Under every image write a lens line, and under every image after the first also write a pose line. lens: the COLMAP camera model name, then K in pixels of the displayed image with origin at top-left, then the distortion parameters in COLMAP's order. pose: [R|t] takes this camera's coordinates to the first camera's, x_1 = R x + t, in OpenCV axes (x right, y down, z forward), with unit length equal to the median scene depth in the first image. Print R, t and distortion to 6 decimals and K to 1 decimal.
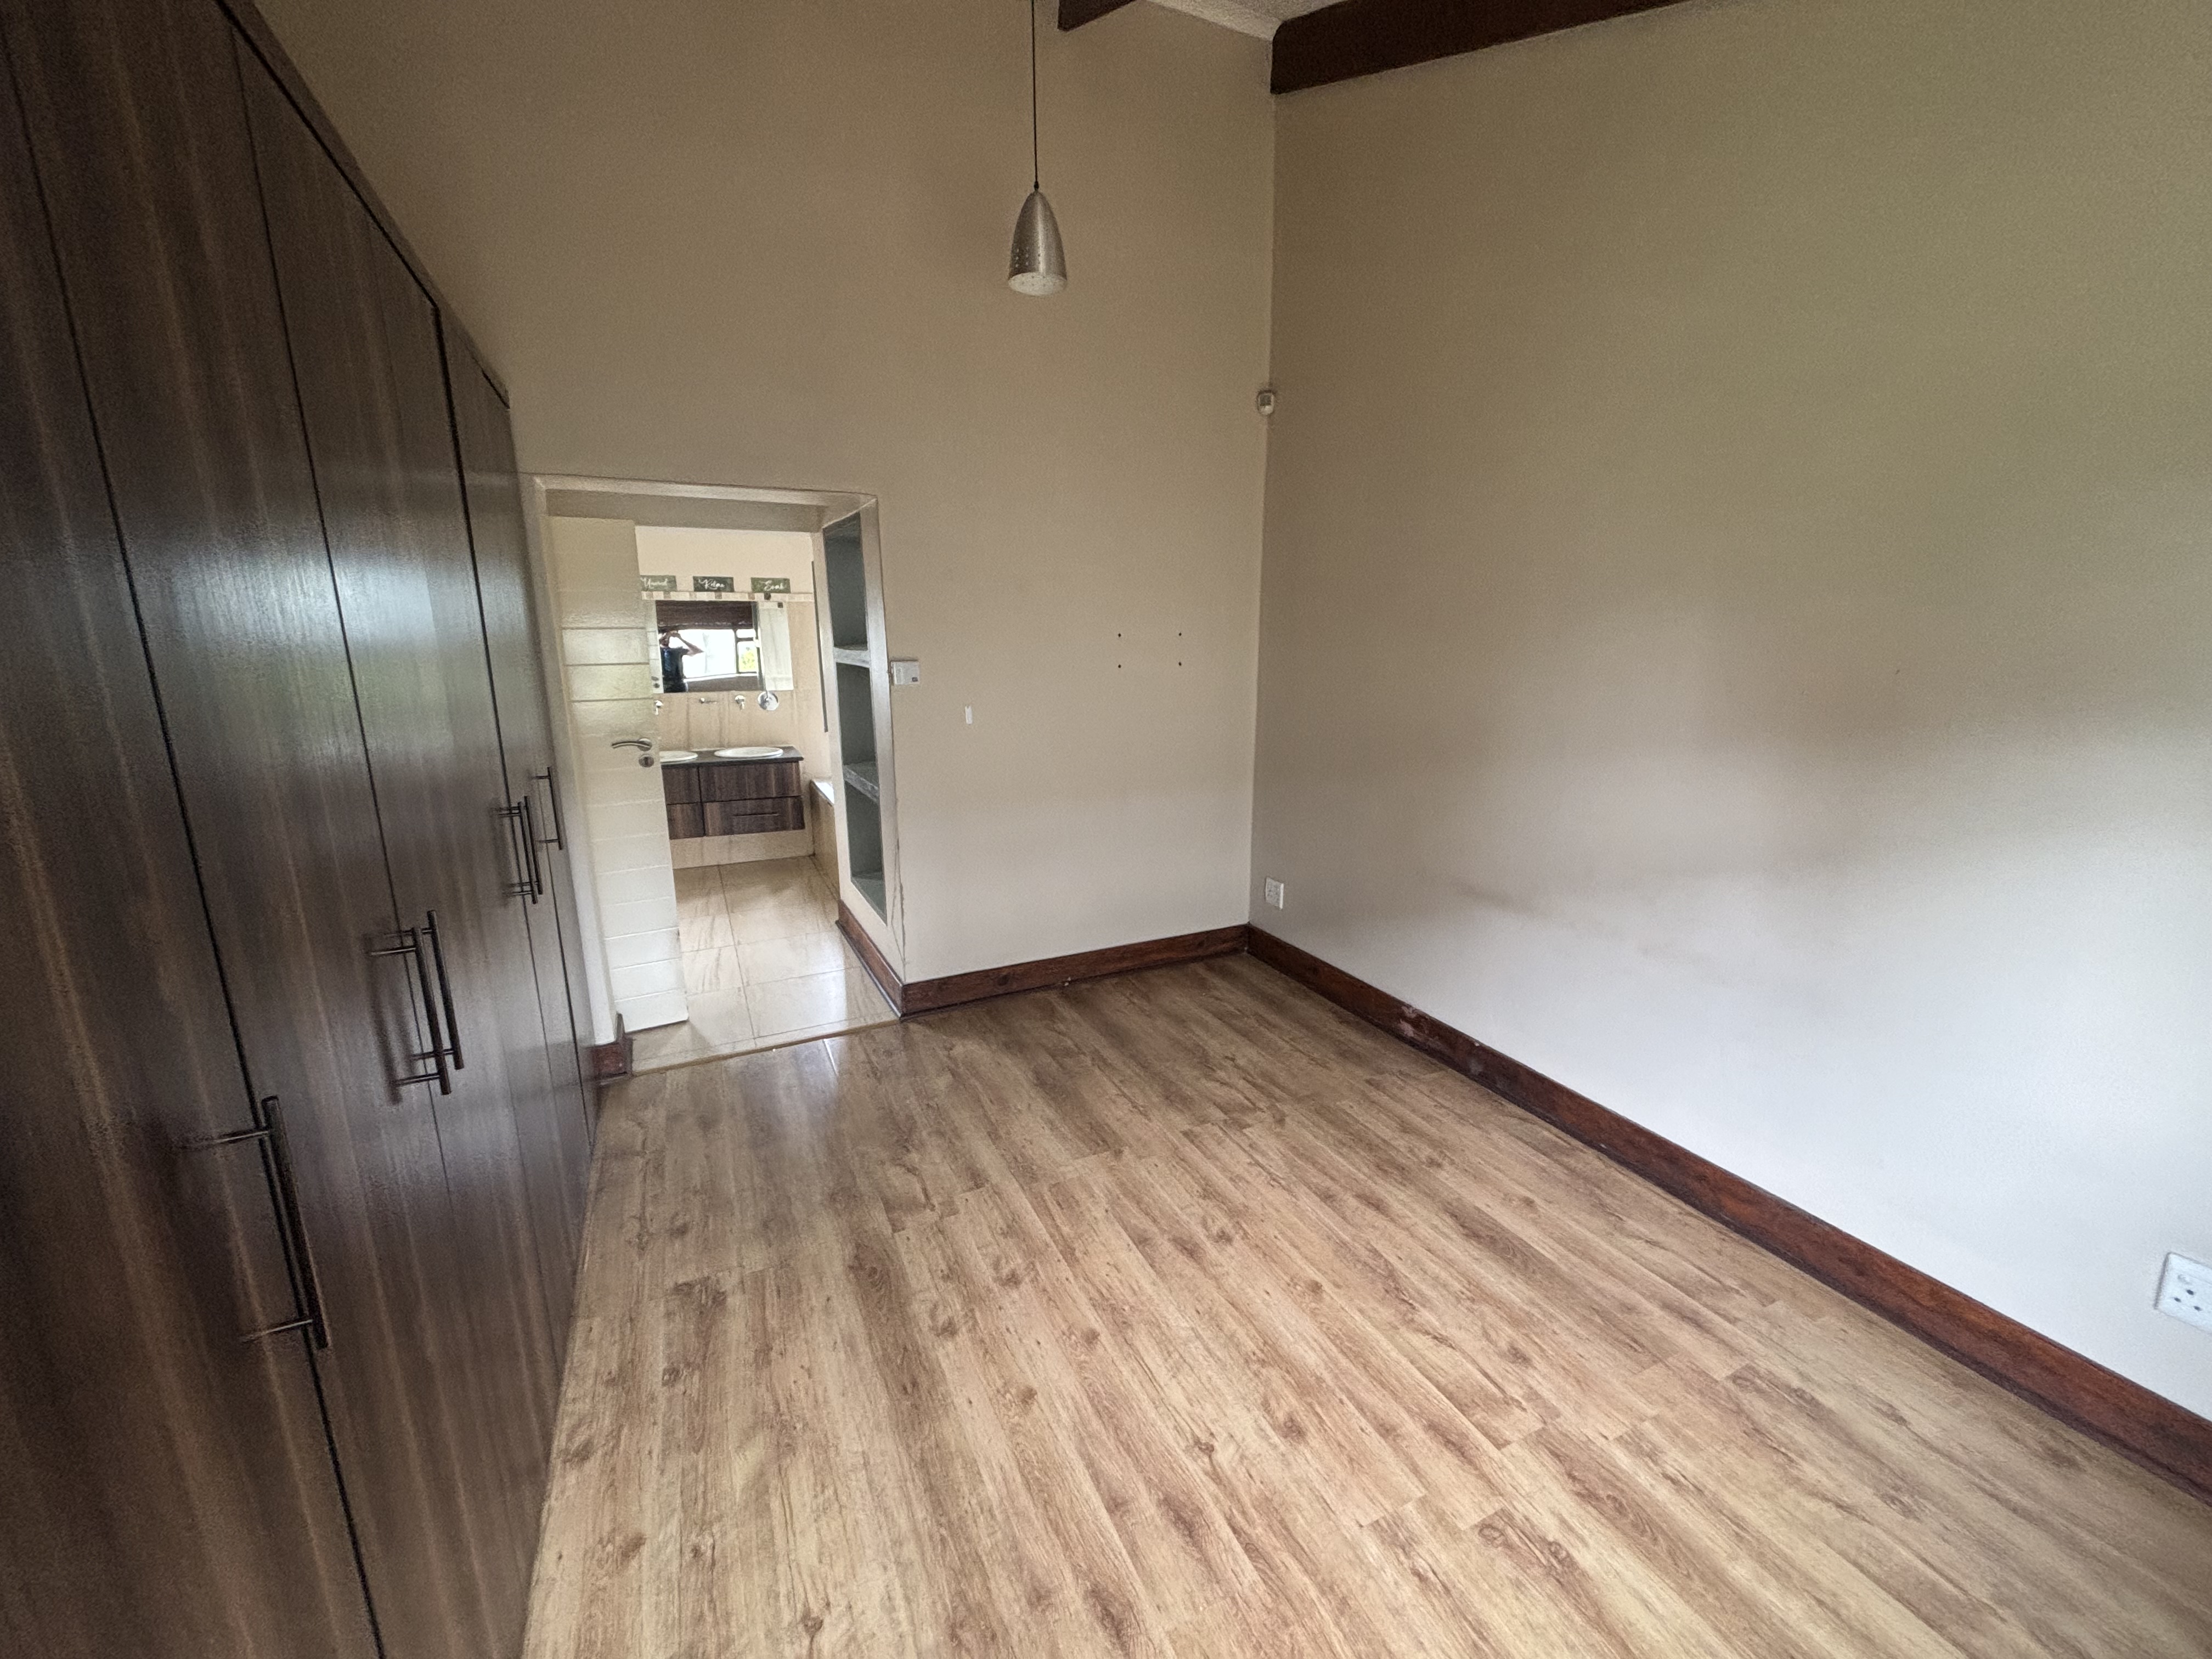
lens RADIAL K [[890.5, 0, 1107.0], [0, 890.5, 824.1], [0, 0, 1]] dist [0.002552, 0.000441]
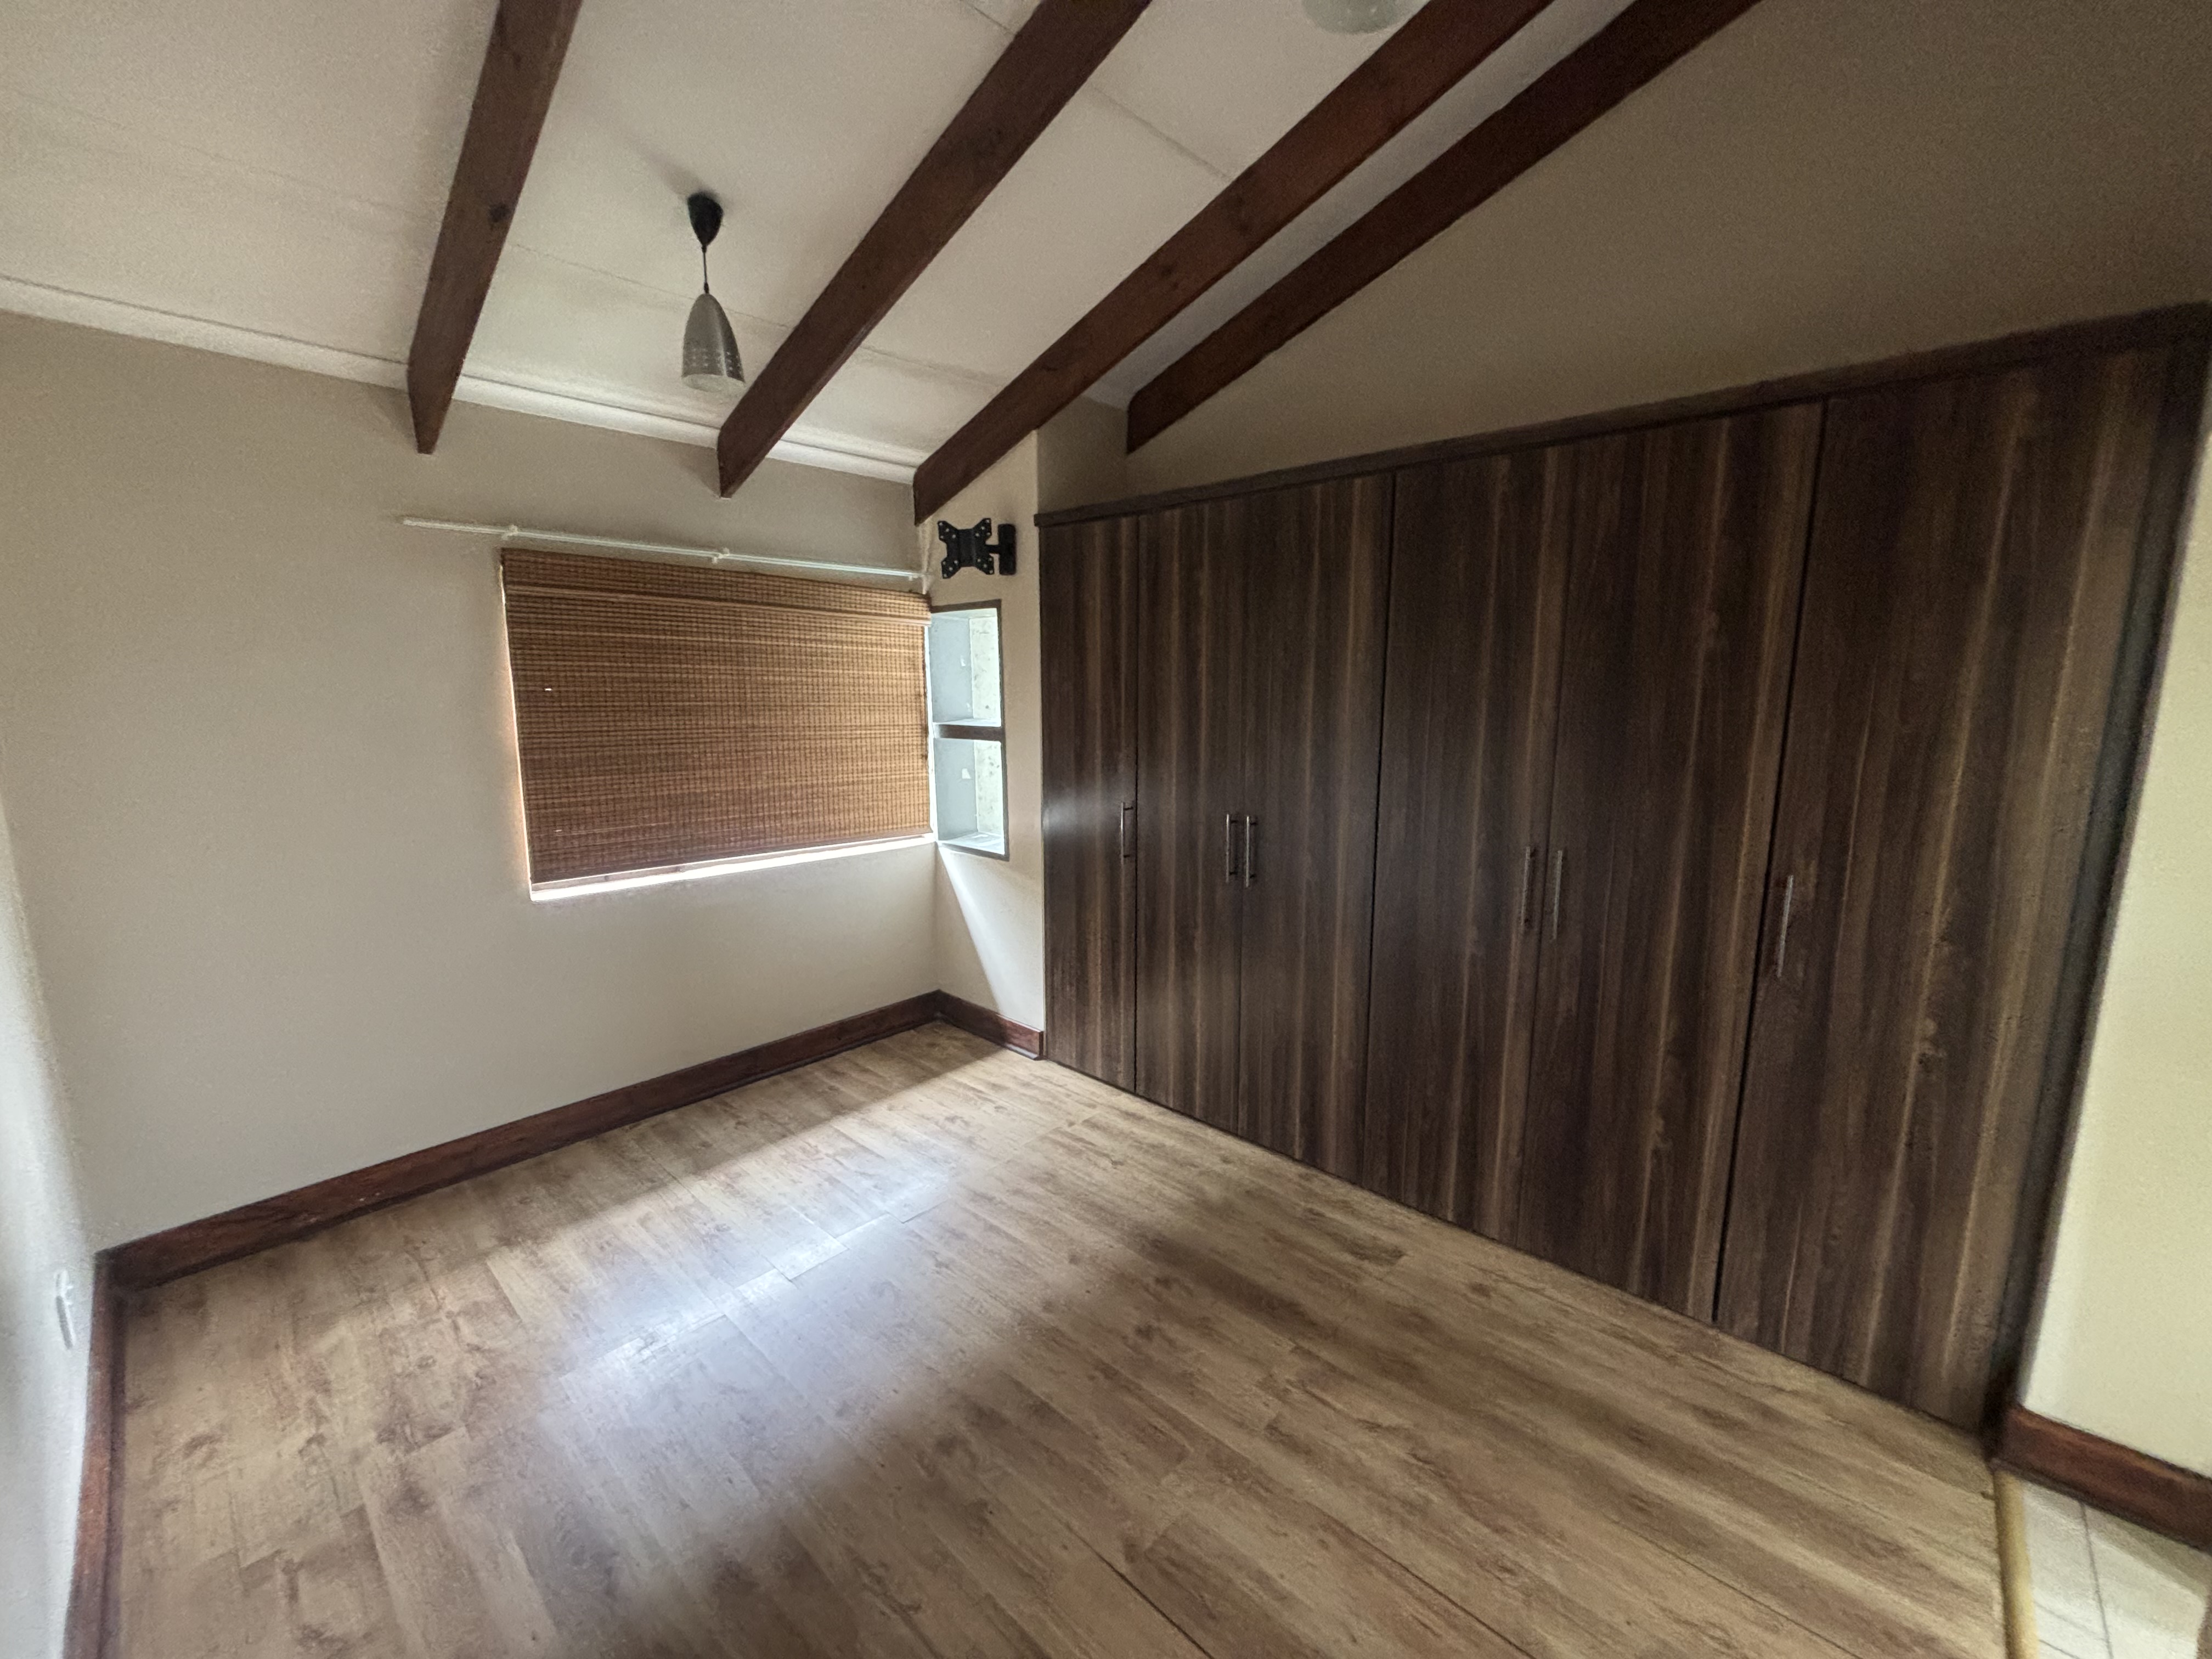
lens RADIAL K [[890.5, 0, 1103.8], [0, 890.5, 830.6], [0, 0, 1]] dist [0.002552, 0.000441]
pose [[-0.928721, 0.073879, -0.363345, 0.277364], [-0.067509, 0.929876, 0.361626, -0.408378], [0.364583, 0.360378, -0.858608, 1.698558]]
